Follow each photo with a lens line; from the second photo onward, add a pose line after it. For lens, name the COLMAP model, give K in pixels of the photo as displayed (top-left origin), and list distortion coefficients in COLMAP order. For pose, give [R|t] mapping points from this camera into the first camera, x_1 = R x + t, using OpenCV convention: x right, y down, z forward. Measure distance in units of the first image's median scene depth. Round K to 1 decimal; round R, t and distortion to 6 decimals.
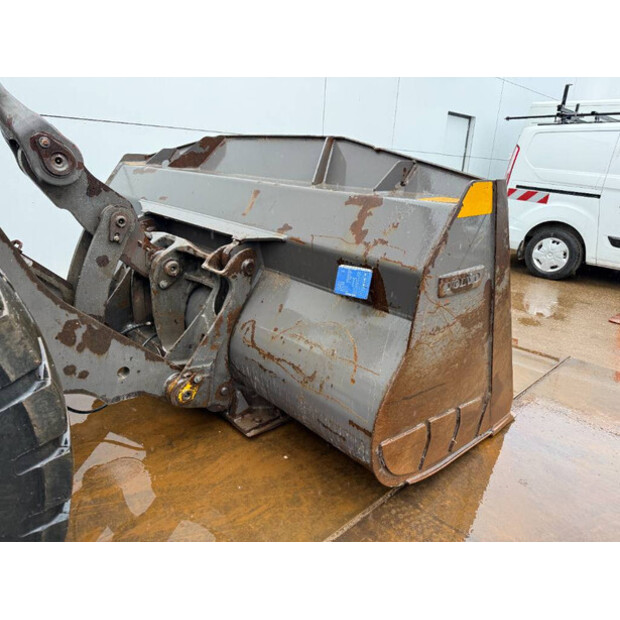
lens RADIAL K [[430.3, 0, 306.7], [0, 430.3, 305.3], [0, 0, 1]] dist [-0.002925, -0.005565]
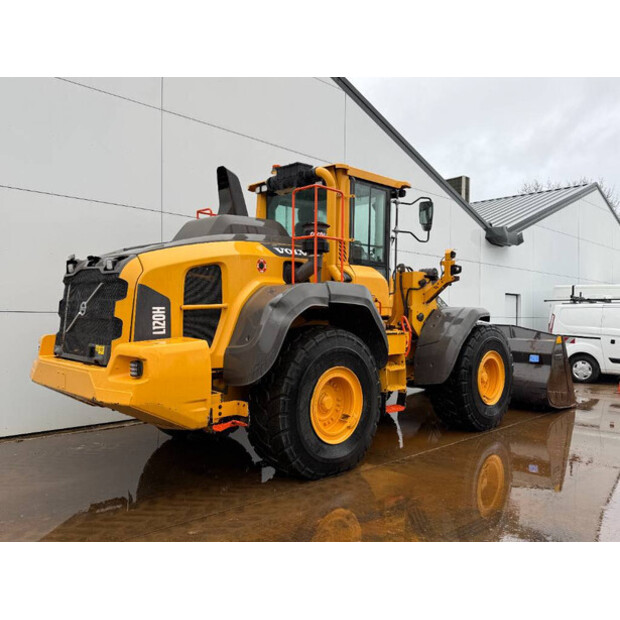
lens RADIAL K [[527.7, 0, 312.1], [0, 527.7, 313.0], [0, 0, 1]] dist [0.087928, -0.011643]
pose [[0.998347, -0.031716, 0.047933, -1.723998], [0.045175, 0.948598, -0.313242, 0.801483], [-0.035534, 0.314889, 0.948463, -3.061064]]
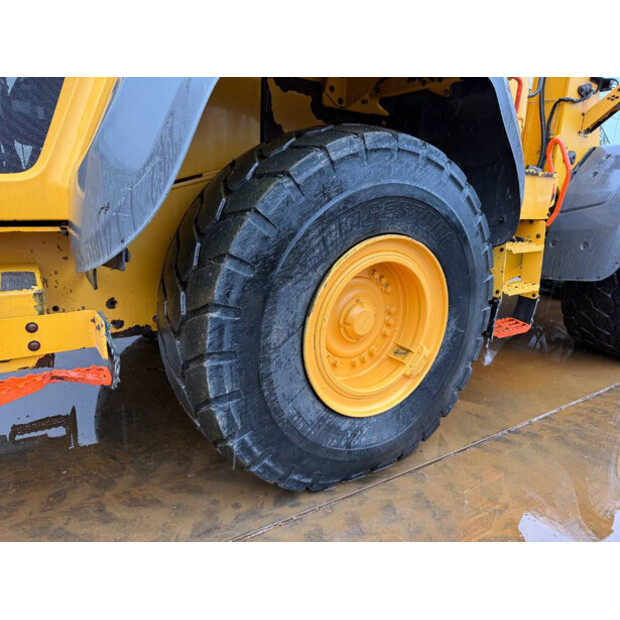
lens RADIAL K [[431.9, 0, 310.0], [0, 431.9, 310.0], [0, 0, 1]] dist [0.064461, -0.099333]
pose [[0.987911, 0.041266, -0.149427, -1.529043], [-0.051239, 0.996665, -0.063514, 0.482422], [0.146308, 0.070402, 0.986731, -1.521941]]
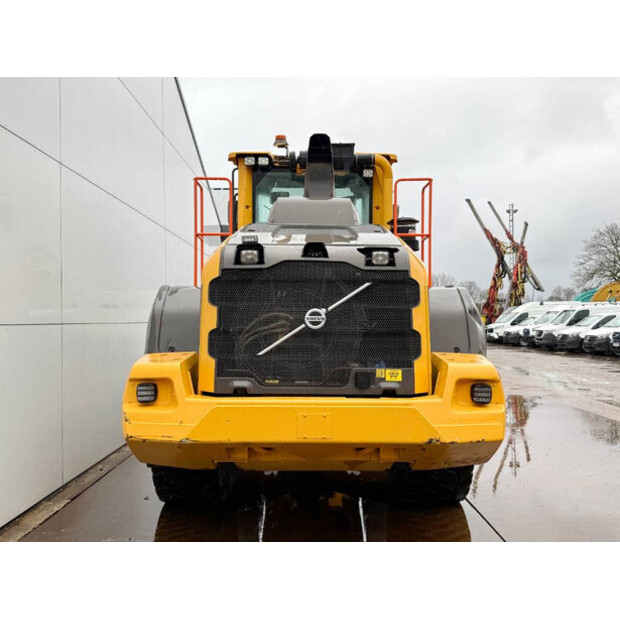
lens RADIAL K [[601.8, 0, 279.4], [0, 601.8, 309.9], [0, 0, 1]] dist [0.003406, 0.001285]
pose [[0.674849, -0.048449, 0.736364, -3.797490], [0.268146, 0.945737, -0.183521, 0.327033], [-0.687515, 0.321302, 0.651221, -2.021130]]
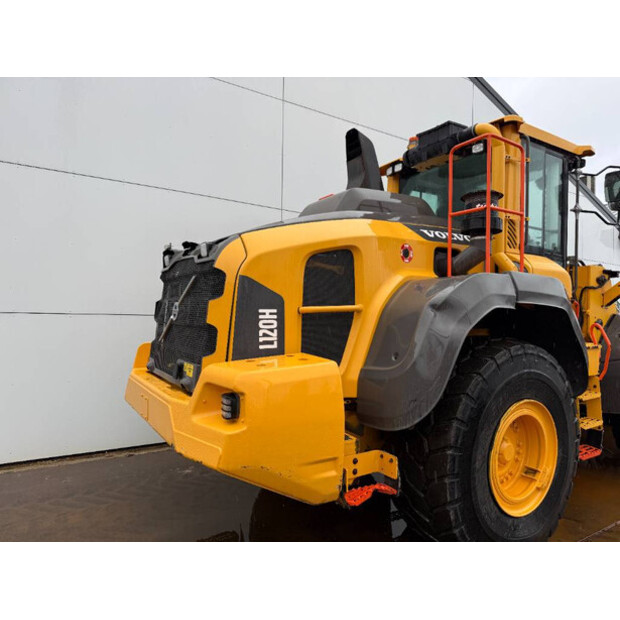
lens RADIAL K [[430.3, 0, 306.7], [0, 430.3, 305.3], [0, 0, 1]] dist [-0.002925, -0.005565]
pose [[0.983477, -0.028836, -0.178721, -1.906847], [-0.033565, 0.941071, -0.336538, 0.487013], [0.177894, 0.336976, 0.924554, -2.158733]]
